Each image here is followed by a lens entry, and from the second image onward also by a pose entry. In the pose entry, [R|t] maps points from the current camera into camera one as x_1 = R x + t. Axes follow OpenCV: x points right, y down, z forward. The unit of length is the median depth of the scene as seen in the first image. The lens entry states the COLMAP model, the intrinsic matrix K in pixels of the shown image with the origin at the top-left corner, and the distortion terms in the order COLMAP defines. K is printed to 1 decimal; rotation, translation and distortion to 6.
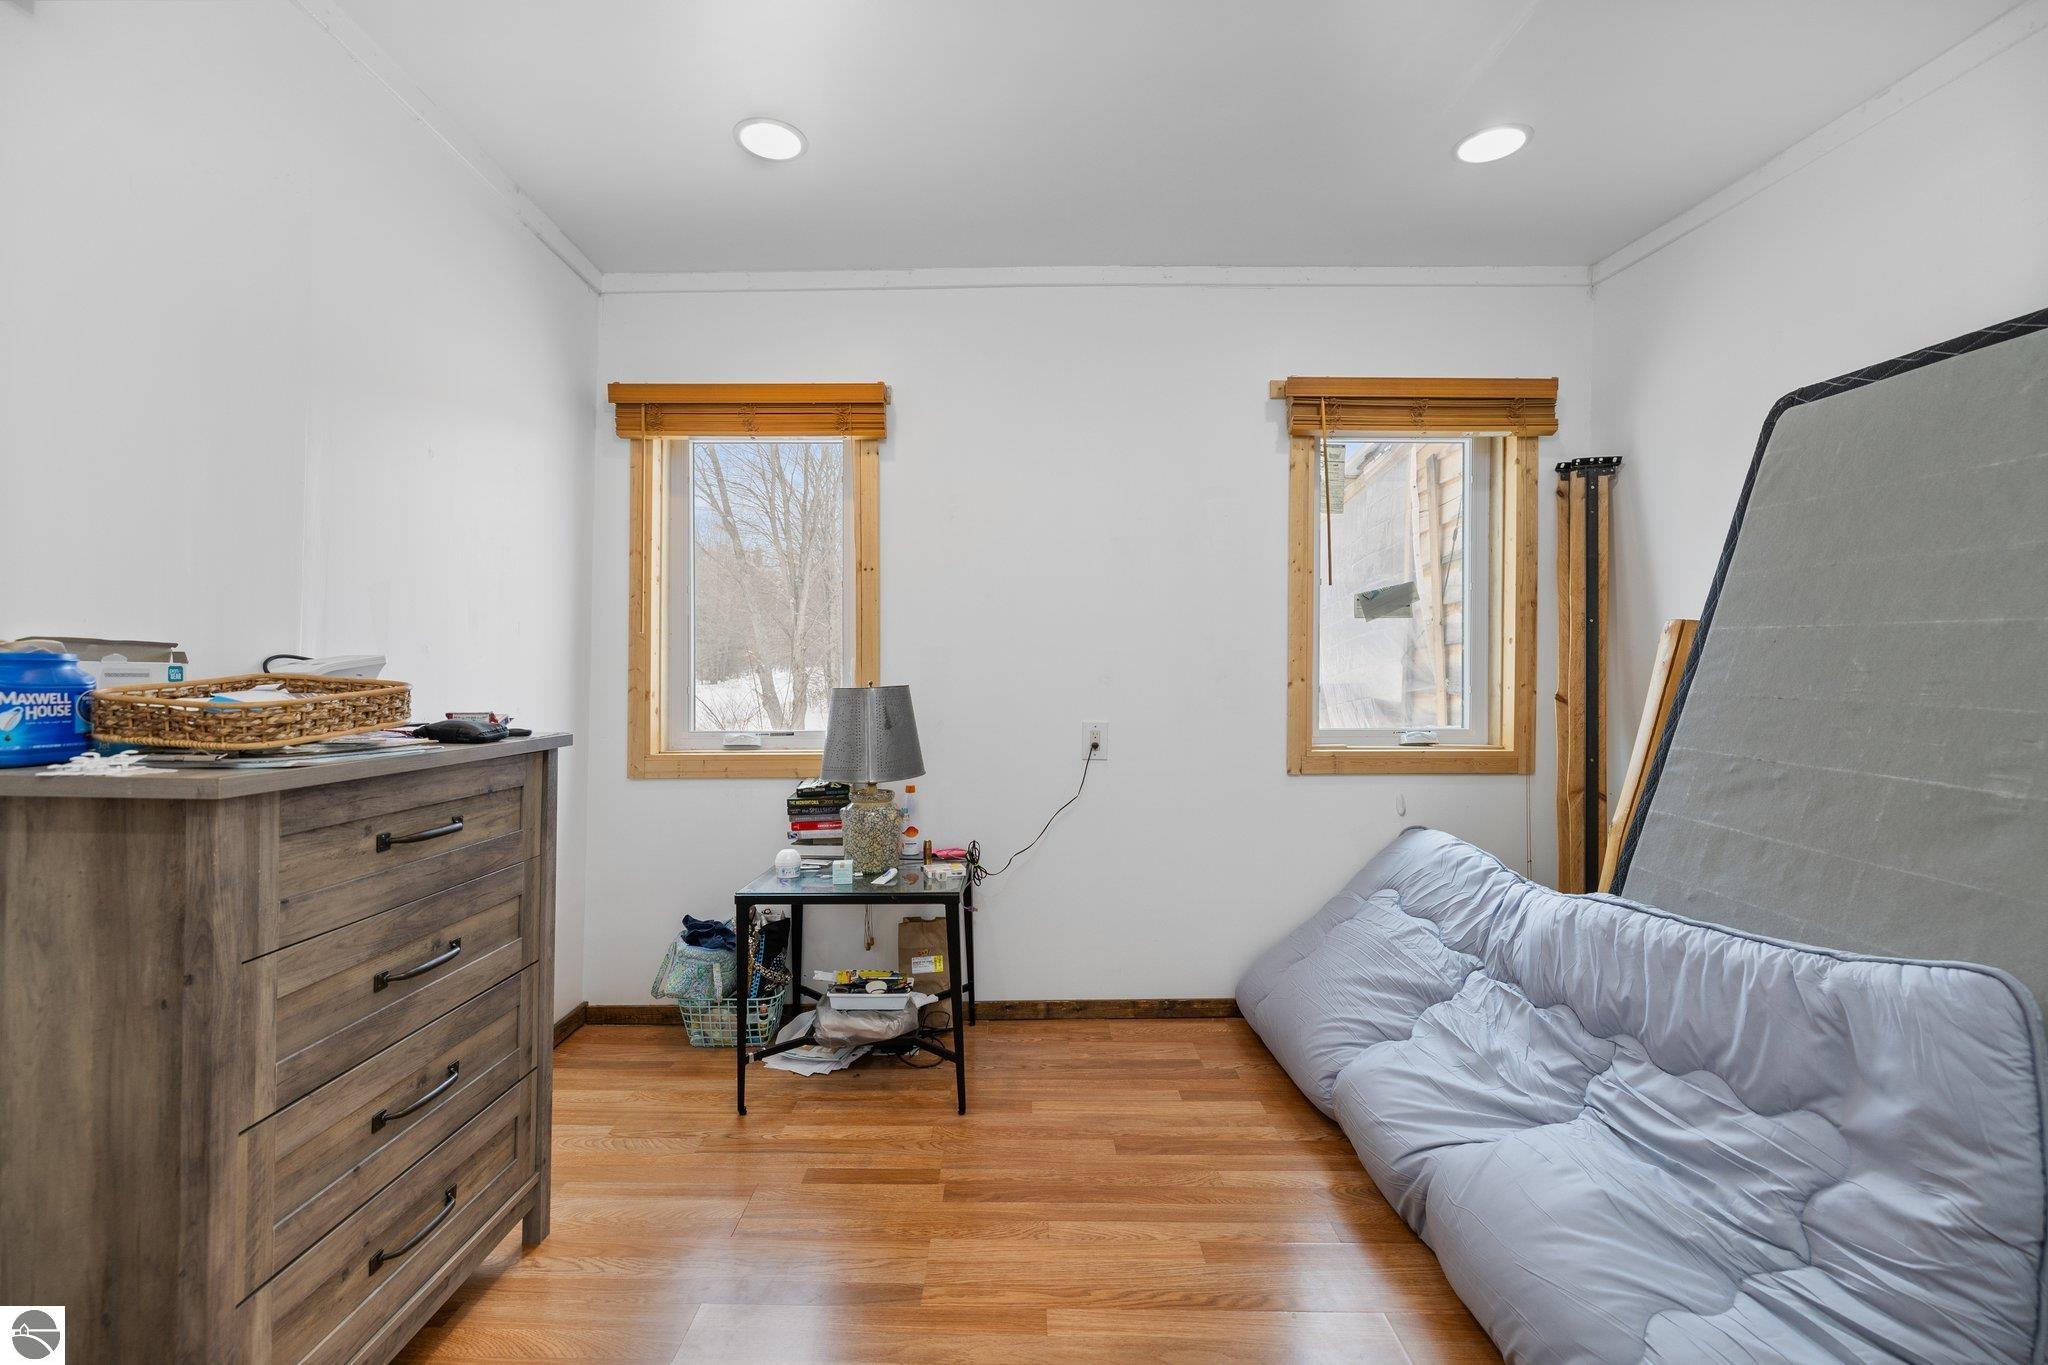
lens RADIAL K [[868.4, 0, 1024.0], [0, 868.4, 682.5], [0, 0, 1]] dist [0.001906, 0.000360]
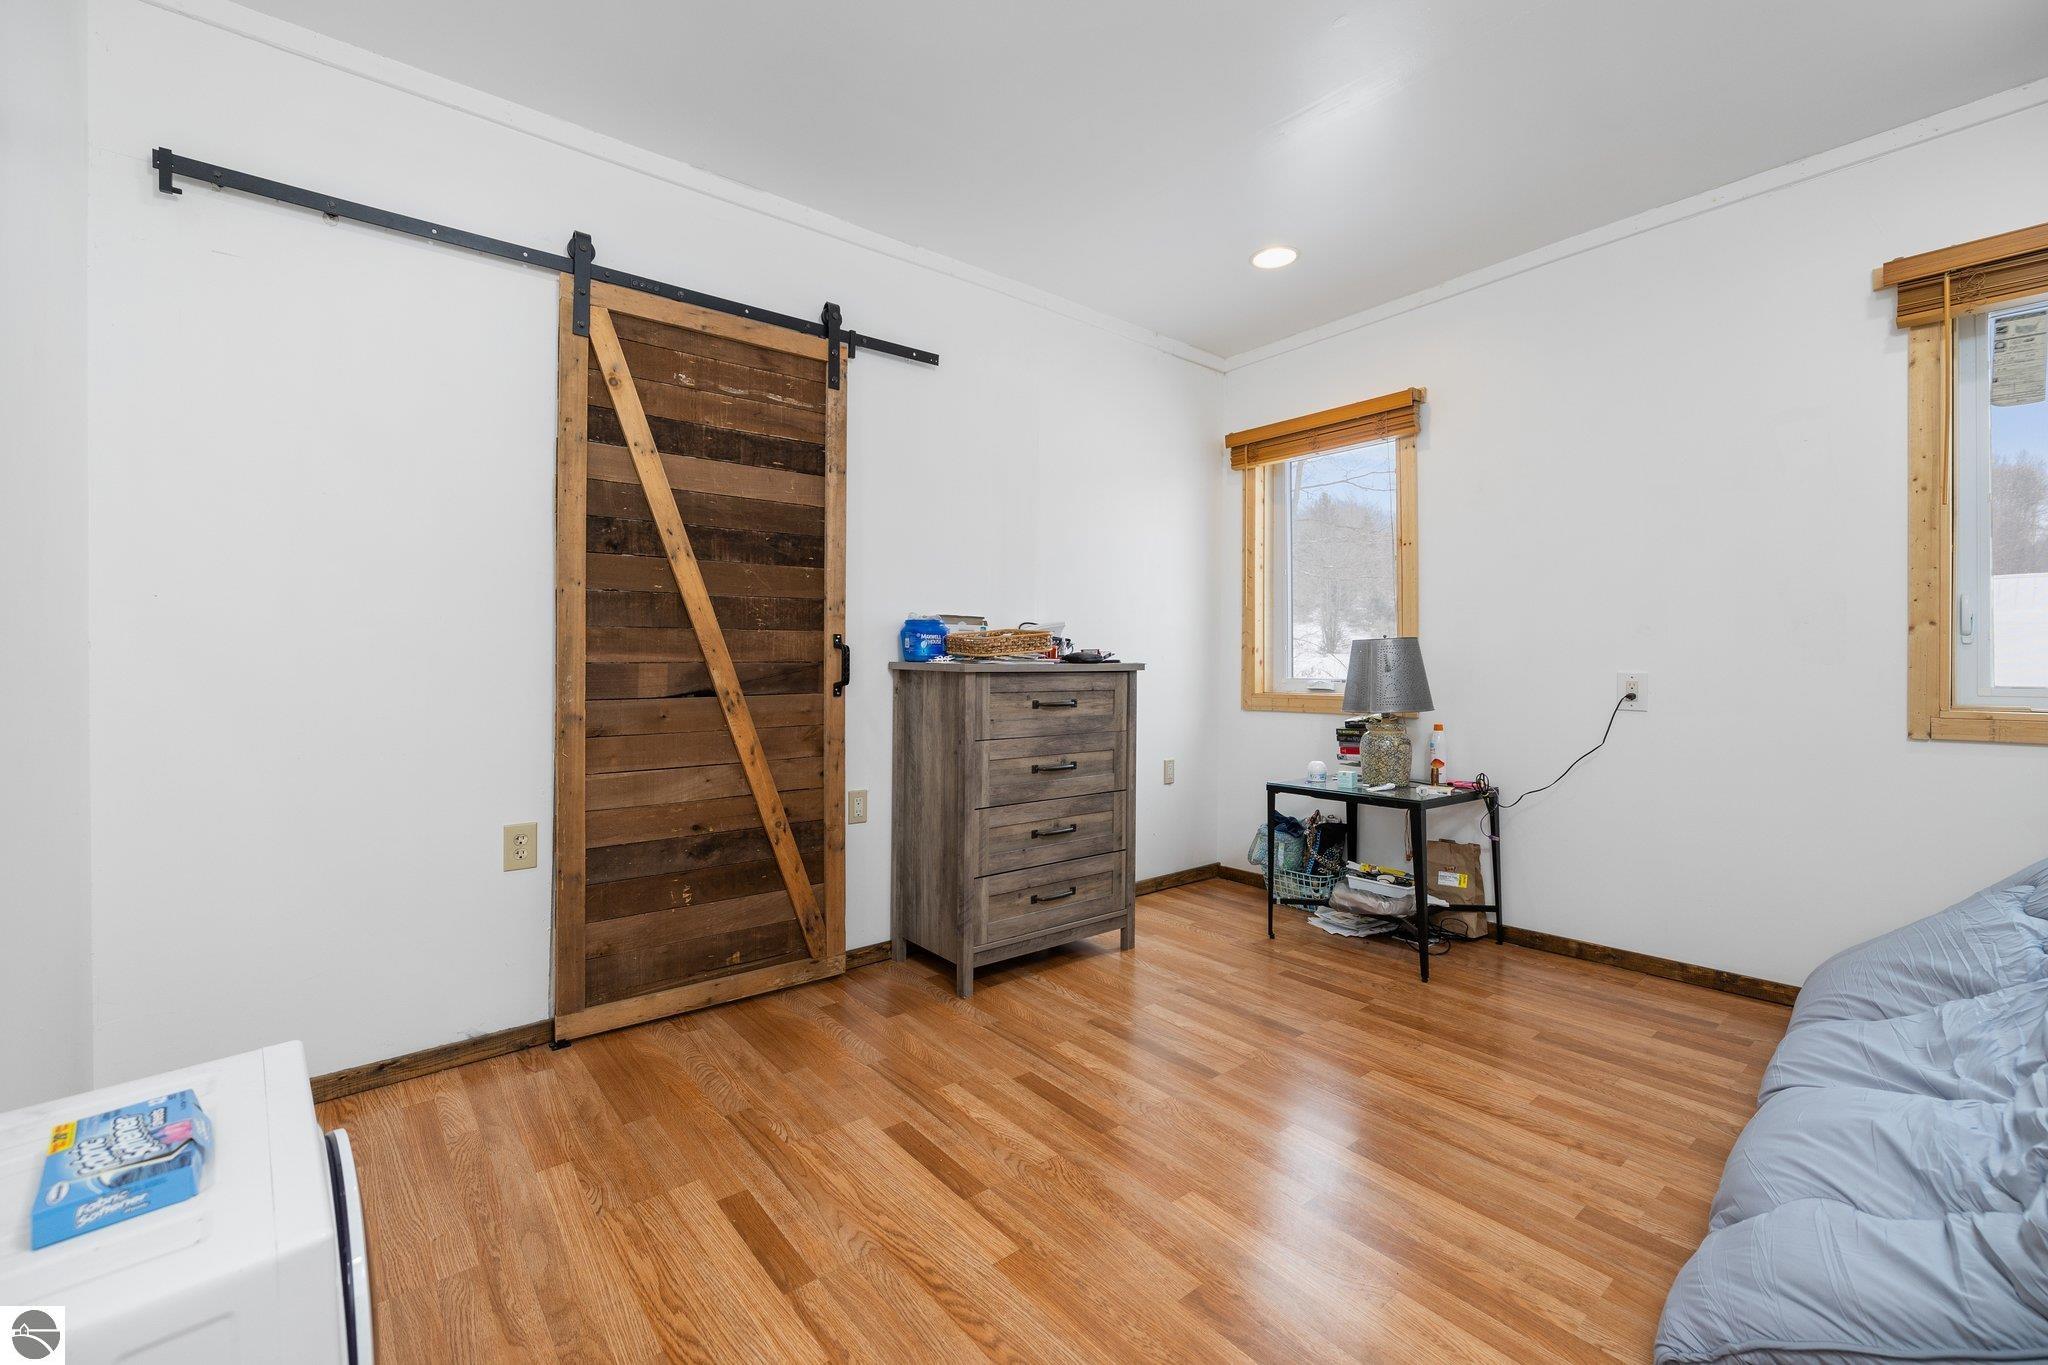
lens RADIAL K [[882.9, 0, 1024.0], [0, 882.9, 682.5], [0, 0, 1]] dist [-0.001672, -0.000218]
pose [[0.632351, 0.015335, -0.774530, 0.507955], [-0.003358, 0.999849, 0.017055, 0.050057], [0.774675, -0.008184, 0.632307, -0.218590]]
